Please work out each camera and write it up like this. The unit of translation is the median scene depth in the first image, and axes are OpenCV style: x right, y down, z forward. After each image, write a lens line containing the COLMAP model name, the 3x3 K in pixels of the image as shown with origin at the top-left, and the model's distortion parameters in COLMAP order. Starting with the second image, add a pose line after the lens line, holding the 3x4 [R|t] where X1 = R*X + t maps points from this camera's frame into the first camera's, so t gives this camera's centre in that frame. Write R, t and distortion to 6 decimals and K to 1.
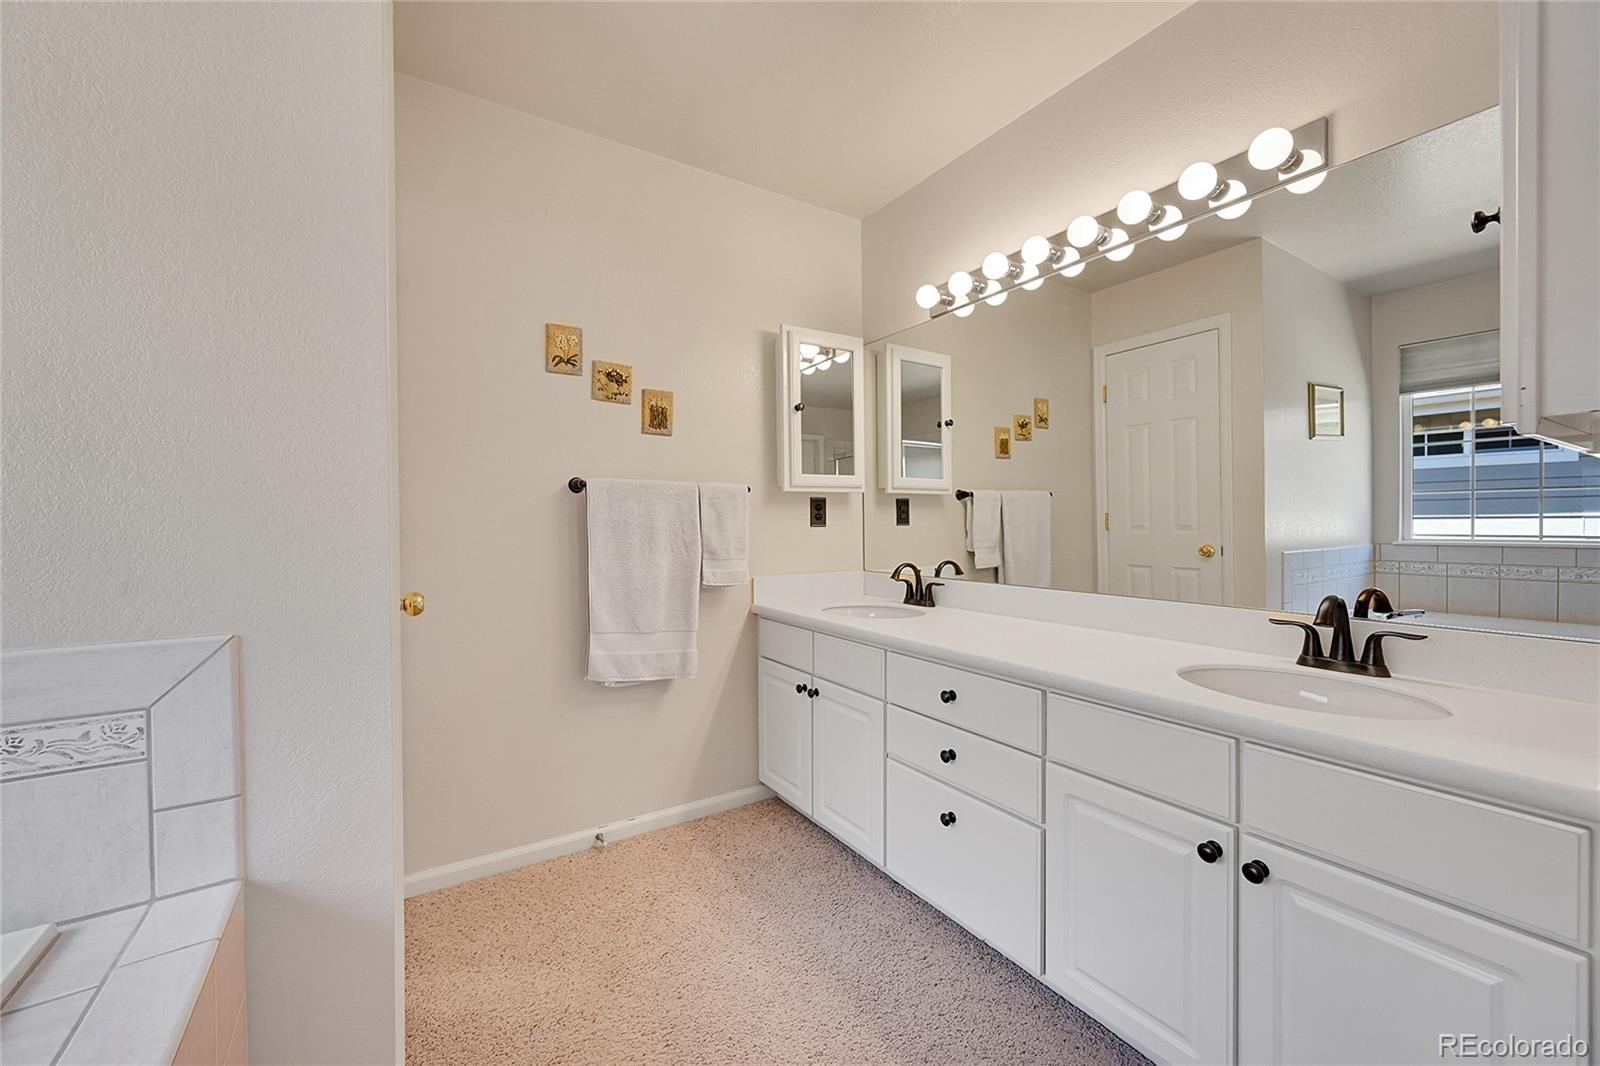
lens RADIAL K [[628.3, 0, 794.3], [0, 628.3, 533.3], [0, 0, 1]] dist [-0.000119, -0.000003]
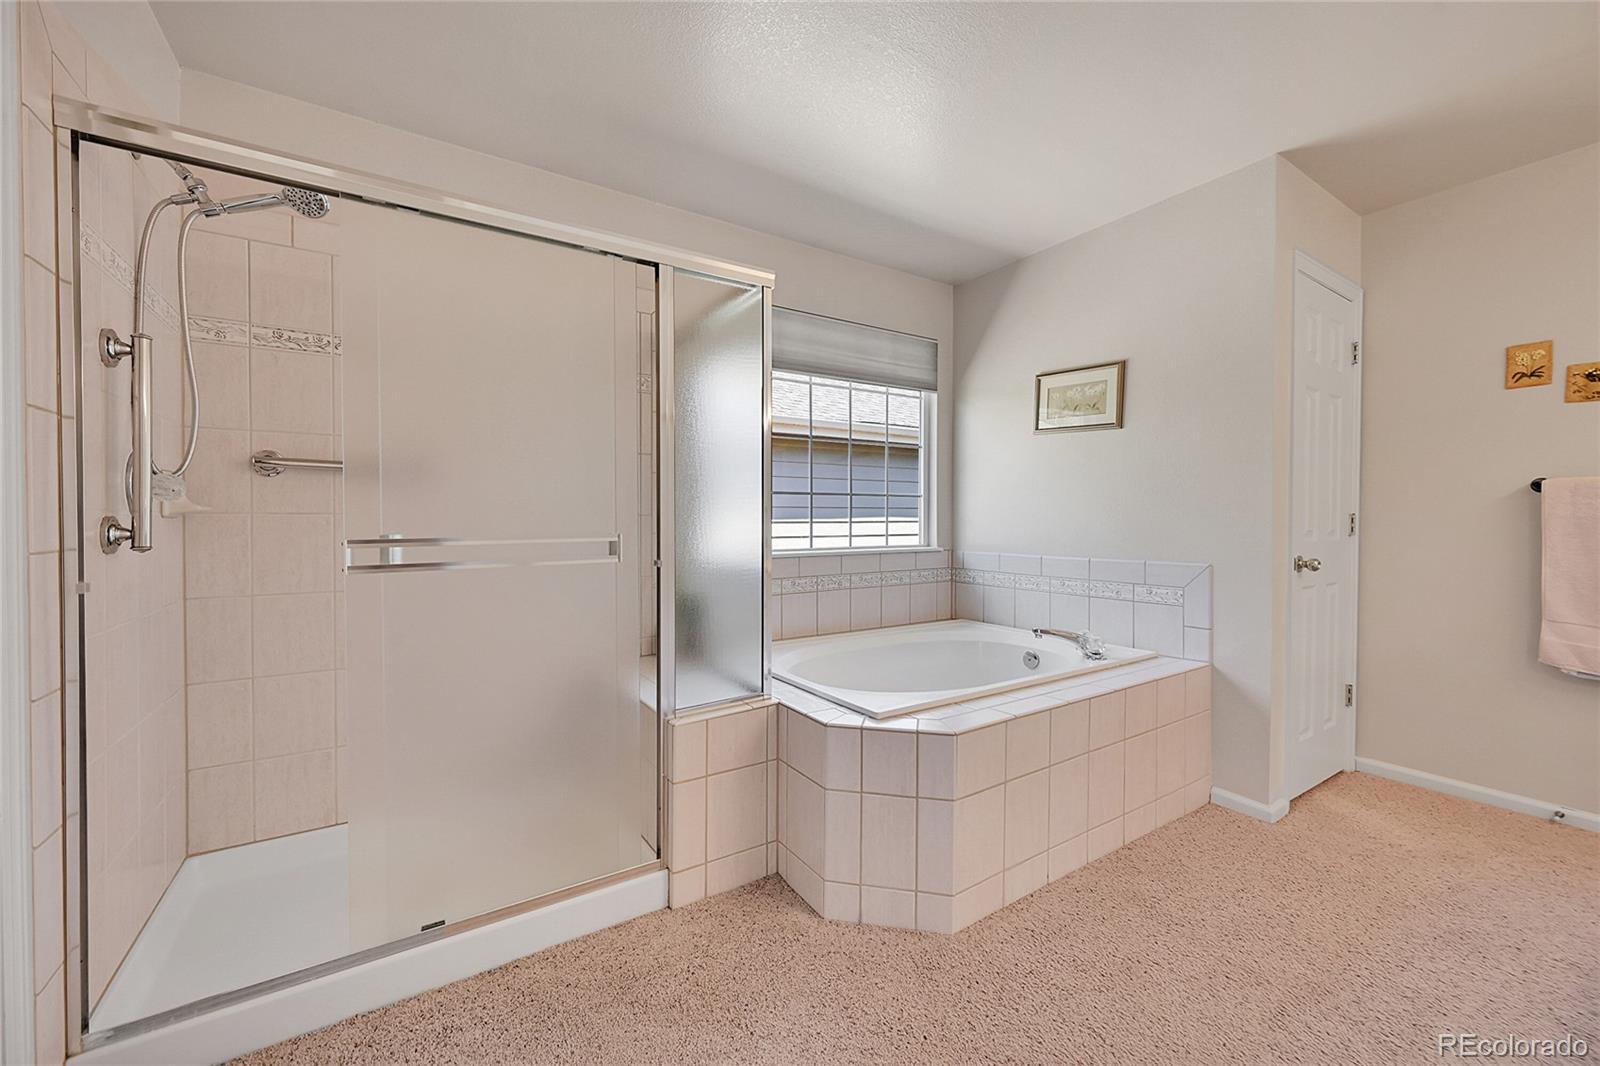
lens RADIAL K [[628.3, 0, 801.6], [0, 628.3, 526.5], [0, 0, 1]] dist [-0.000119, -0.000003]
pose [[0.013866, 0.018332, -0.999736, 0.740779], [-0.016108, 0.999706, 0.018108, -0.002744], [0.999774, 0.015853, 0.014158, -0.309134]]
